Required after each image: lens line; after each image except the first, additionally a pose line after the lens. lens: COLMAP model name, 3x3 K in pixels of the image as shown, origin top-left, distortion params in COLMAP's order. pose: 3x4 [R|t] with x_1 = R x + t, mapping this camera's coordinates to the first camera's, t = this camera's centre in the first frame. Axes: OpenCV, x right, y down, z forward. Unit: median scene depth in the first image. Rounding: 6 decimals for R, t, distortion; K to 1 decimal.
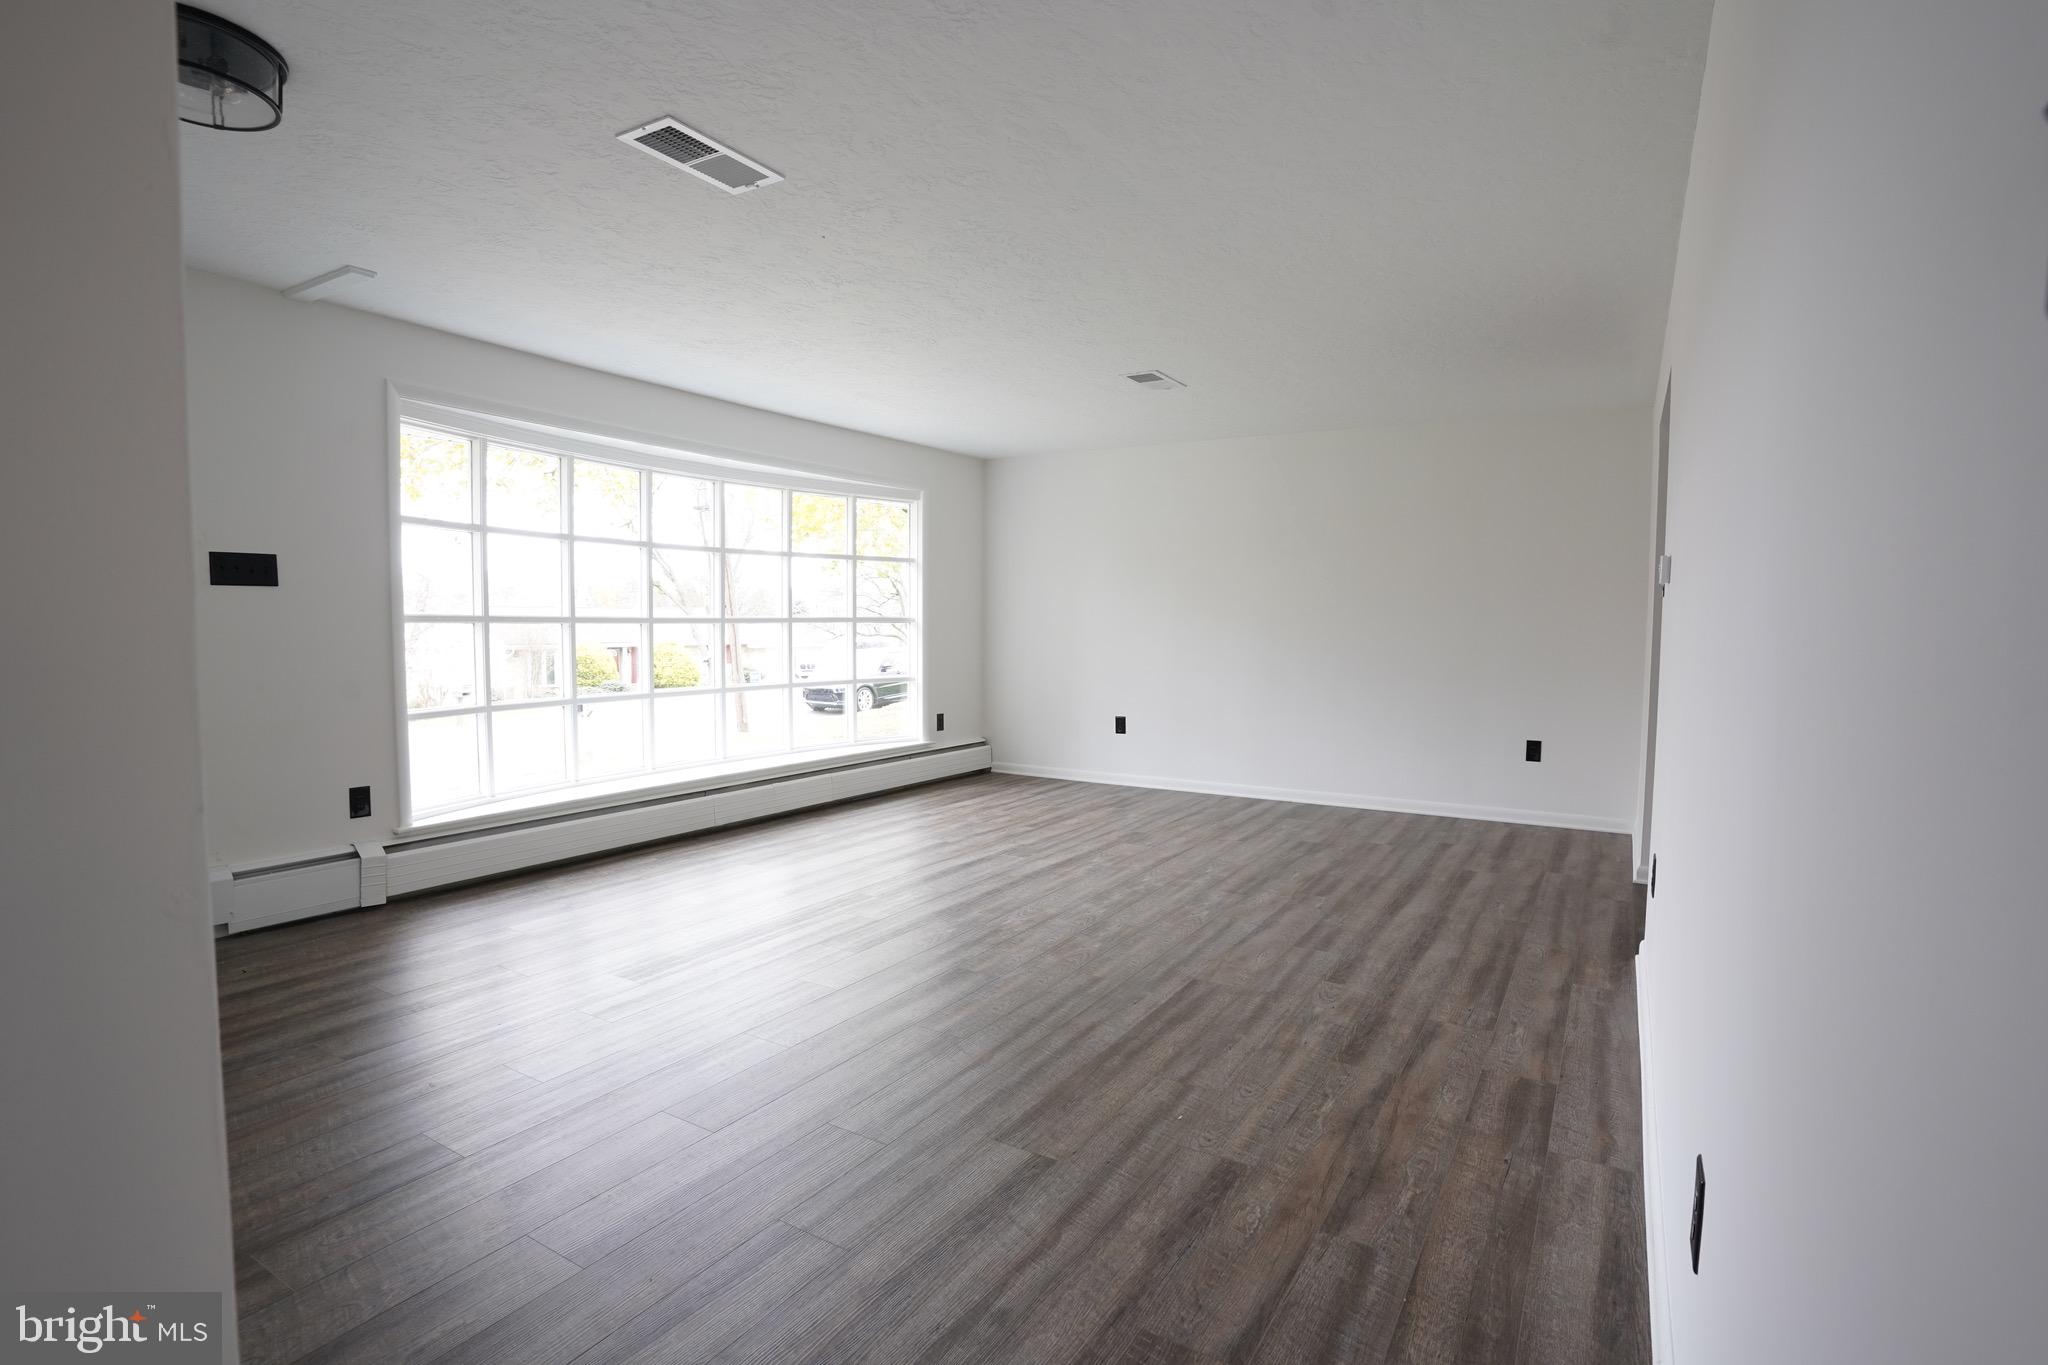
lens RADIAL K [[1006.8, 0, 1024.6], [0, 1006.8, 639.2], [0, 0, 1]] dist [-0.046307, 0.022399]
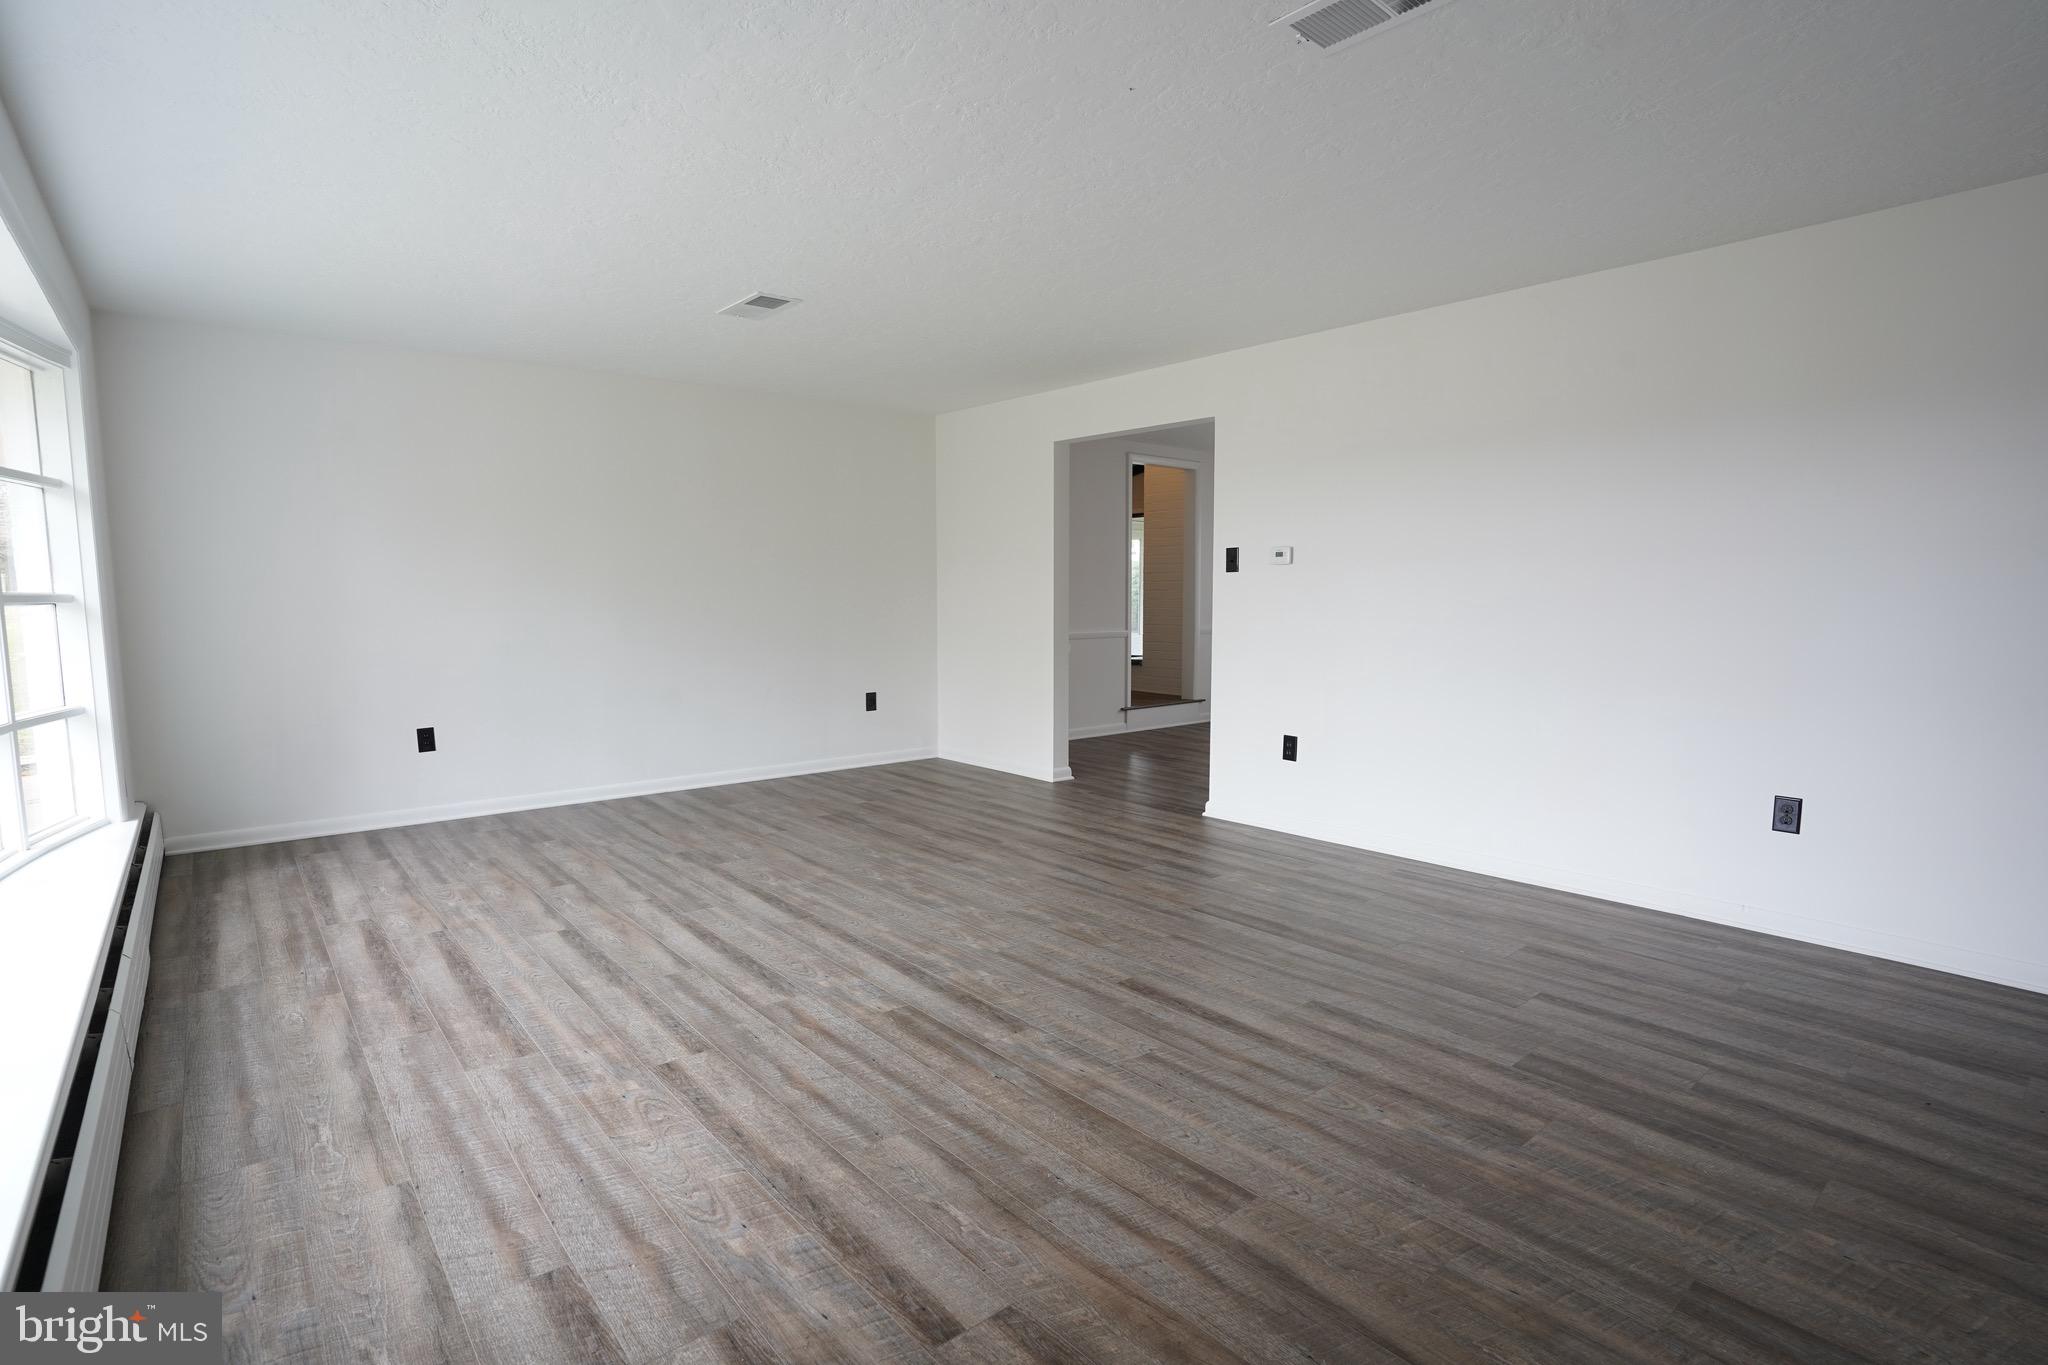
lens RADIAL K [[1005.8, 0, 1020.1], [0, 1005.8, 690.3], [0, 0, 1]] dist [-0.073087, 0.035006]
pose [[0.326446, -0.101711, 0.939727, -0.760683], [0.024083, 0.994766, 0.099302, -0.017203], [-0.944909, -0.009786, 0.327187, 0.670195]]
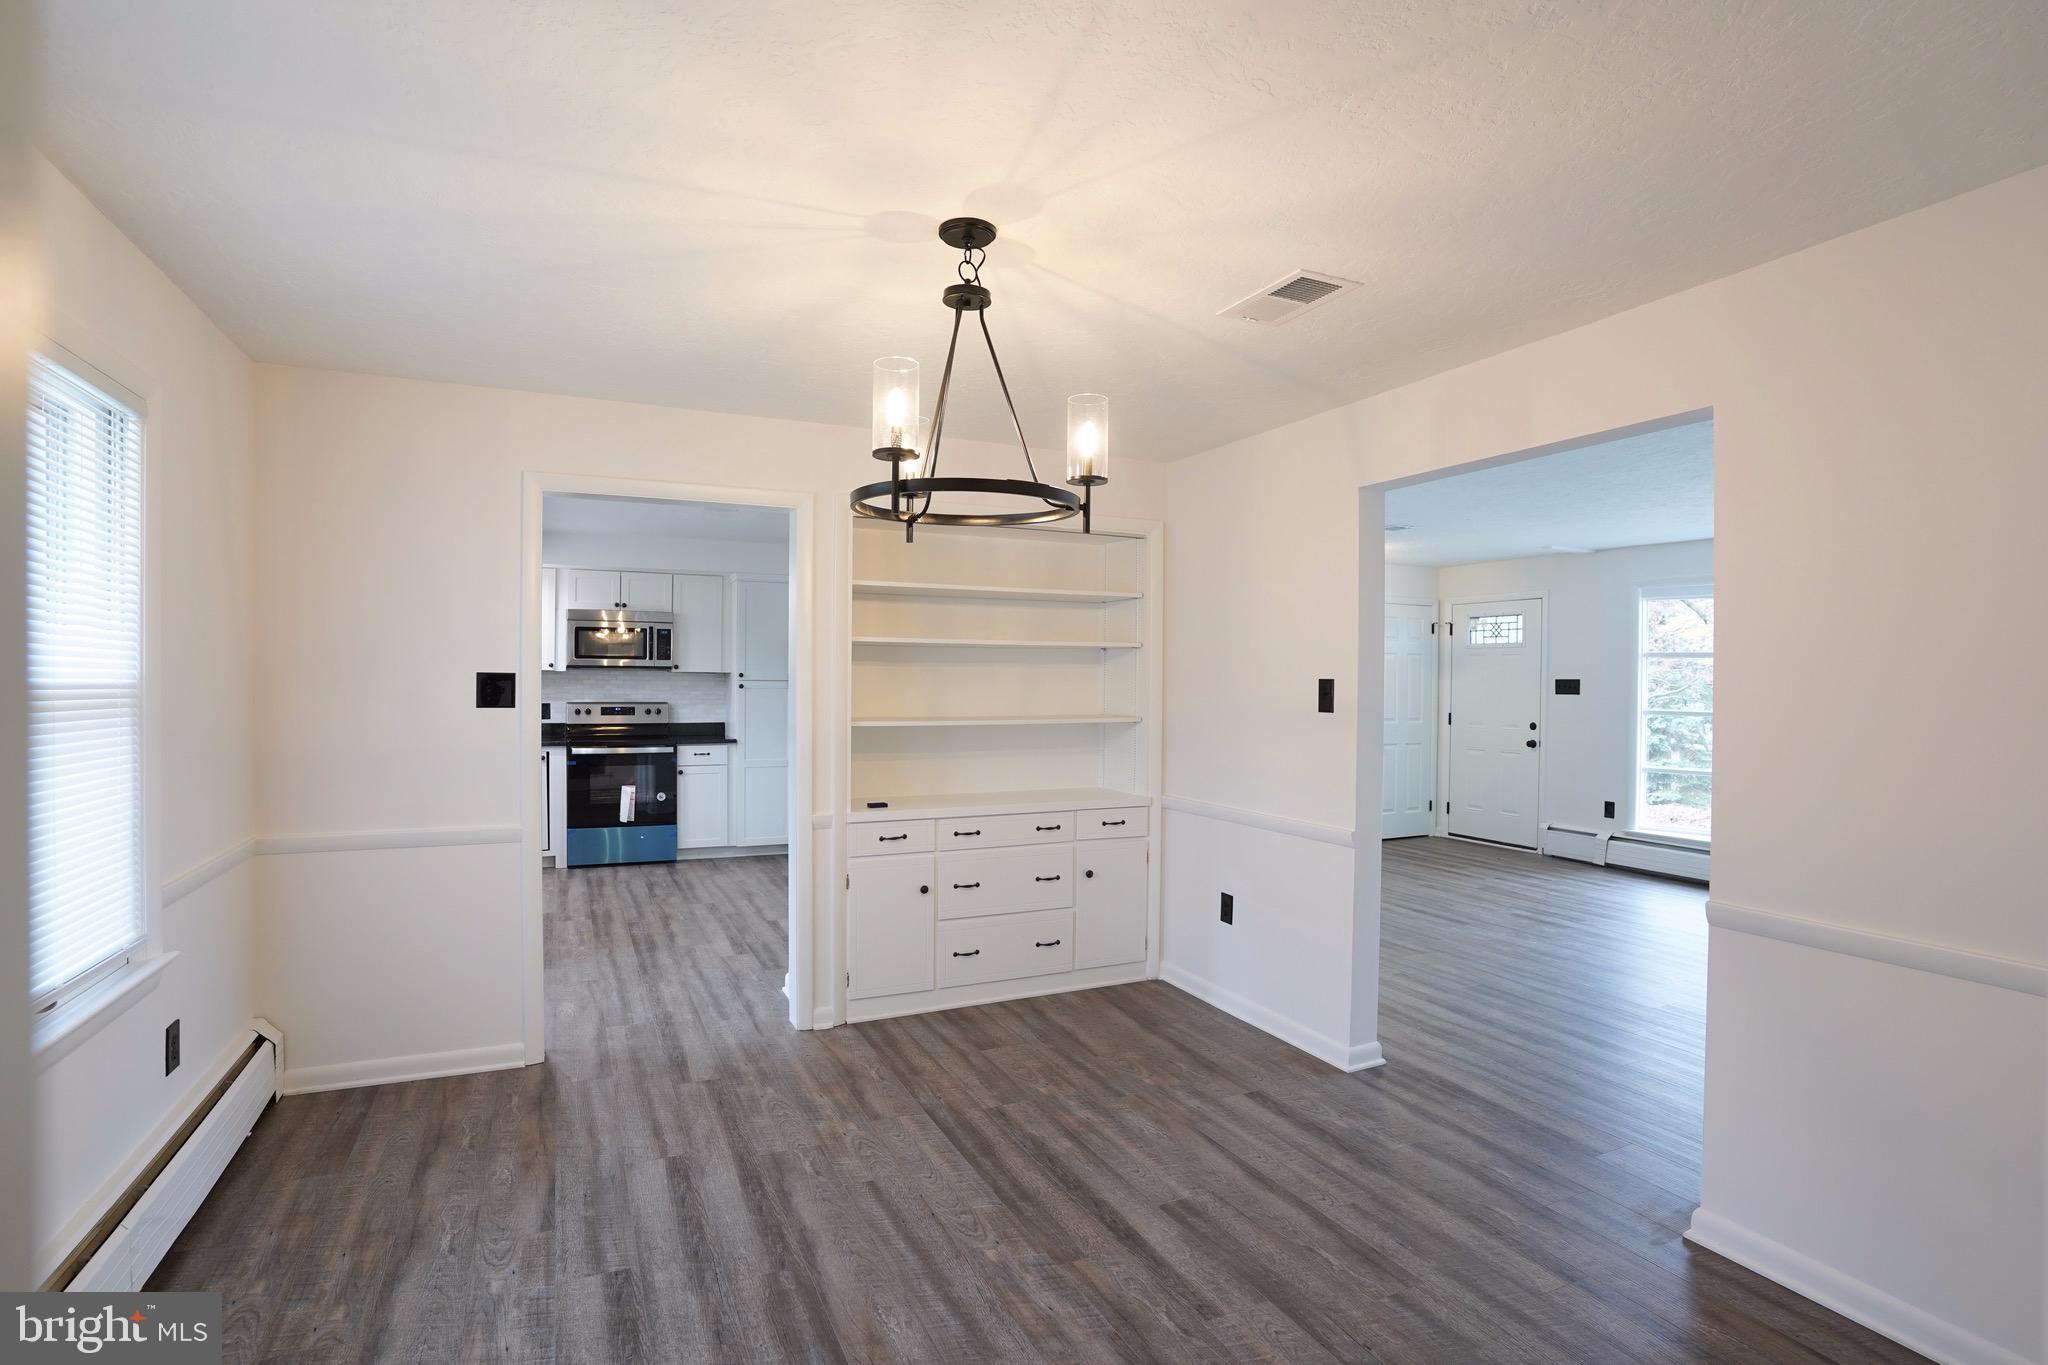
lens RADIAL K [[1005.8, 0, 1020.1], [0, 1005.8, 690.3], [0, 0, 1]] dist [-0.073087, 0.035006]
pose [[-0.563011, -0.006308, -0.826425, 1.452643], [-0.033726, 0.999313, 0.015349, -0.050173], [0.825761, 0.036514, -0.562837, 1.091440]]
